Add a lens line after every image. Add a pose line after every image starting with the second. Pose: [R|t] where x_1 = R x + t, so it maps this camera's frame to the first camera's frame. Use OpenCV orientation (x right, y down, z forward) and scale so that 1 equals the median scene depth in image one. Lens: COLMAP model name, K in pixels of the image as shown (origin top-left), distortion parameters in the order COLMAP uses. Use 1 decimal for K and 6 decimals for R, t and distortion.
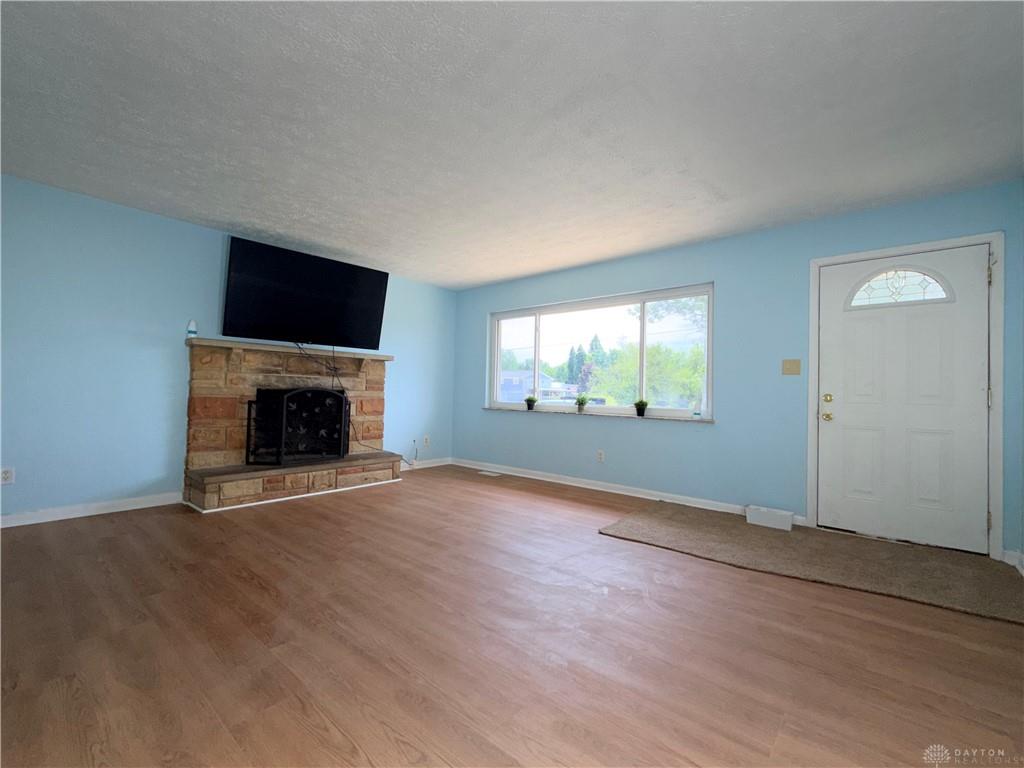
lens RADIAL K [[438.2, 0, 512.0], [0, 438.2, 384.0], [0, 0, 1]] dist [0.000309, 0.000037]
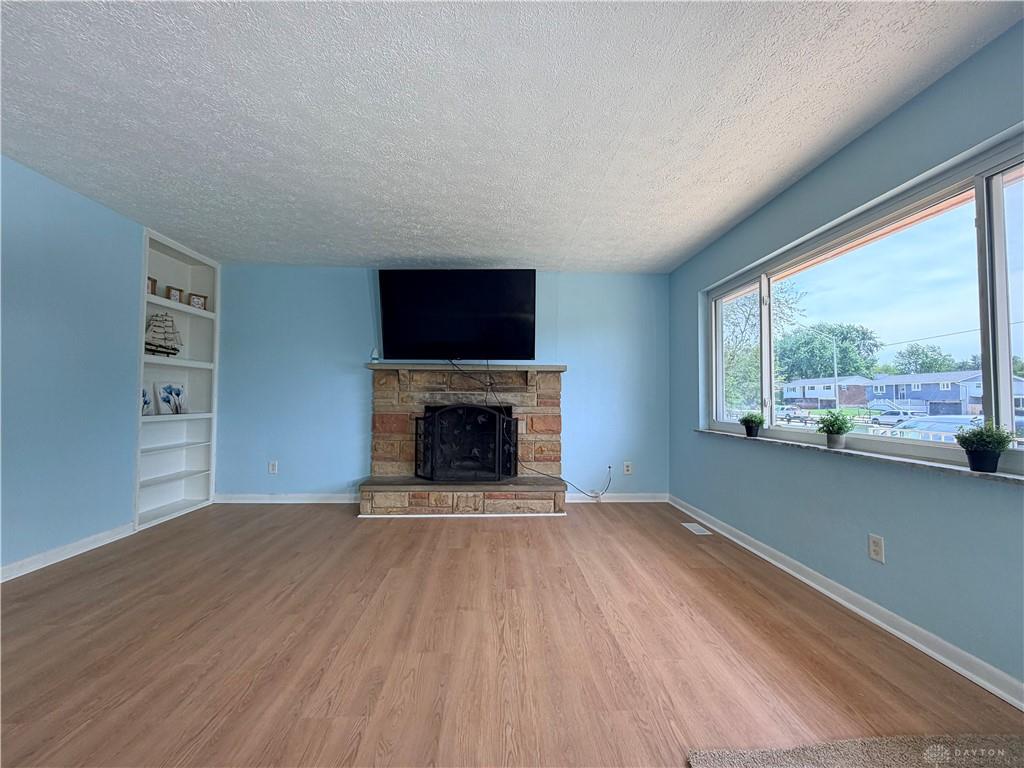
lens RADIAL K [[407.3, 0, 510.4], [0, 407.3, 385.1], [0, 0, 1]] dist [-0.000141, 0.000161]
pose [[0.681524, -0.044034, -0.730470, 0.273574], [0.023526, 0.998990, -0.038272, 0.002555], [0.731418, 0.008898, 0.681872, 0.449520]]
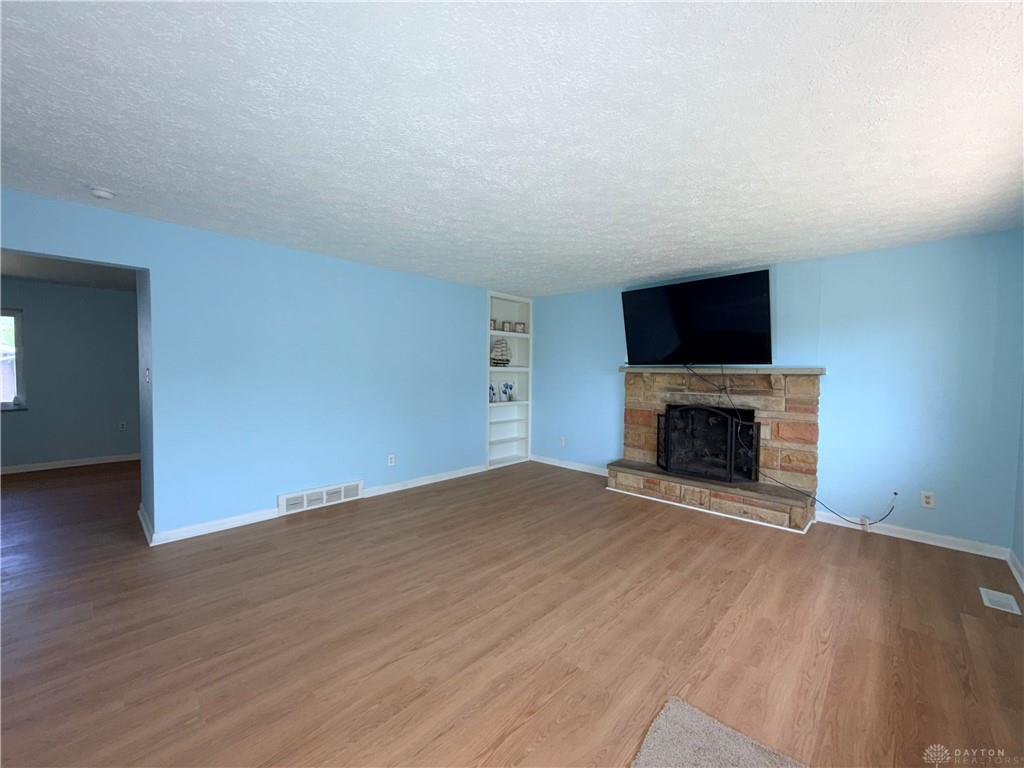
lens RADIAL K [[407.3, 0, 510.4], [0, 407.3, 385.1], [0, 0, 1]] dist [-0.000141, 0.000161]
pose [[-0.052662, 0.010500, -0.998557, 0.529818], [0.007977, 0.999917, 0.010093, -0.053948], [0.998581, -0.007434, -0.052741, 0.597666]]
